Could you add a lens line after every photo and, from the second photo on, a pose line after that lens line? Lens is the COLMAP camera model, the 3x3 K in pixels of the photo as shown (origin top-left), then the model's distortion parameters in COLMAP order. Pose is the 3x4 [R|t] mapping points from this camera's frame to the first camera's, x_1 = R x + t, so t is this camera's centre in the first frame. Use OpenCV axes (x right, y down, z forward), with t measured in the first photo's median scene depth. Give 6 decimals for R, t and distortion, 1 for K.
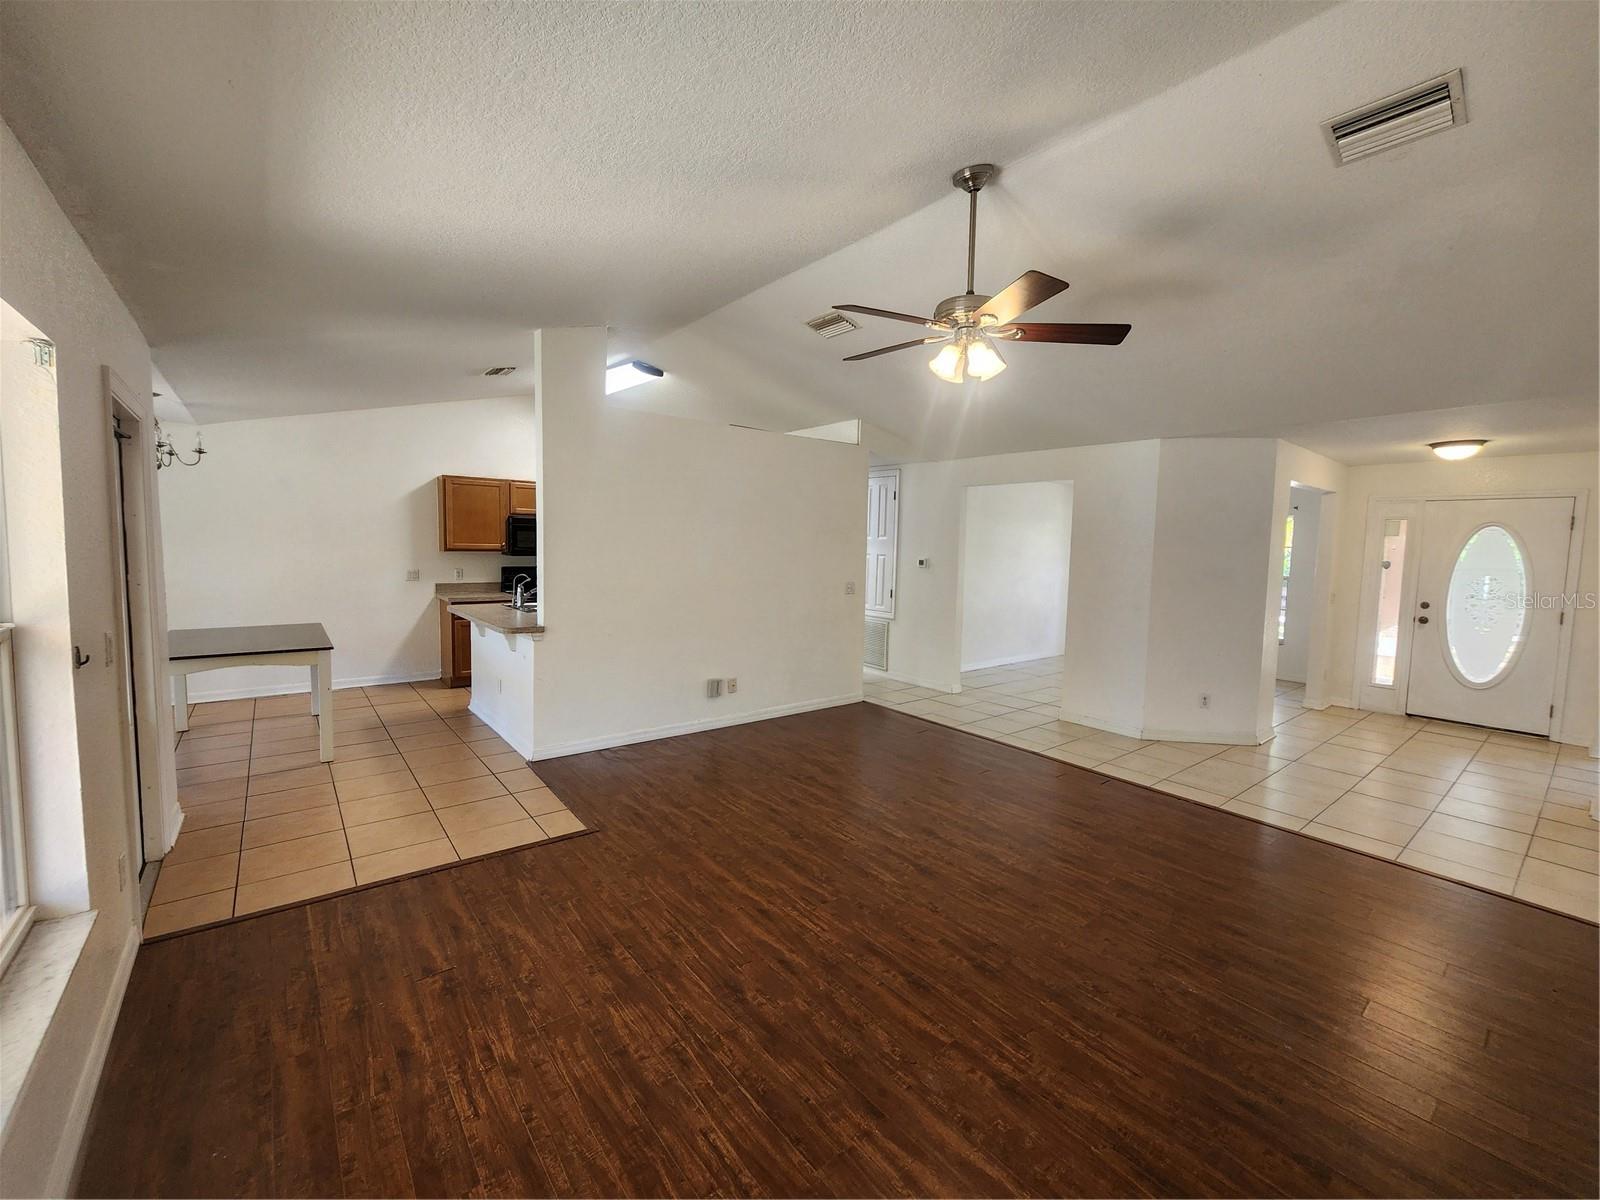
lens RADIAL K [[657.0, 0, 799.8], [0, 657.0, 597.0], [0, 0, 1]] dist [-0.003708, -0.000410]
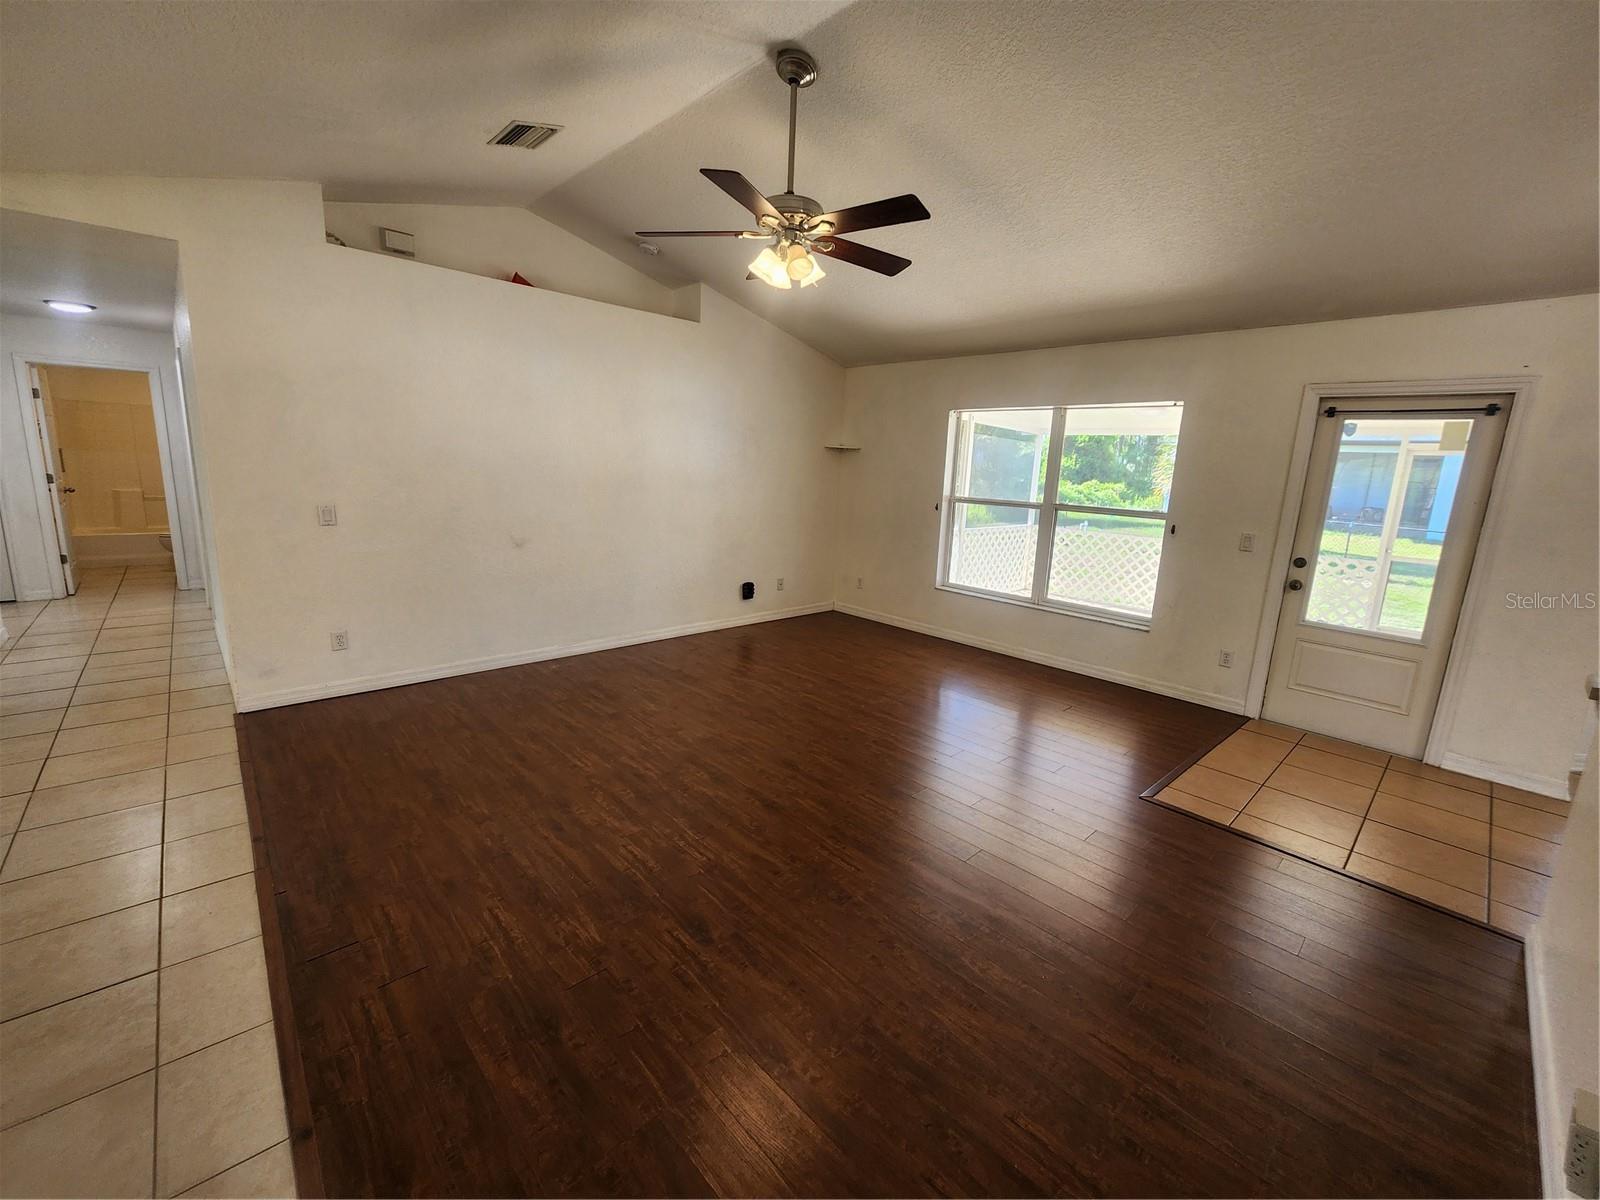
lens RADIAL K [[657.0, 0, 800.0], [0, 657.0, 591.6], [0, 0, 1]] dist [-0.003708, -0.000410]
pose [[-0.995225, -0.050556, -0.083496, 0.354656], [-0.071532, 0.959780, 0.271486, -0.185903], [0.066413, 0.276163, -0.958814, 2.497521]]
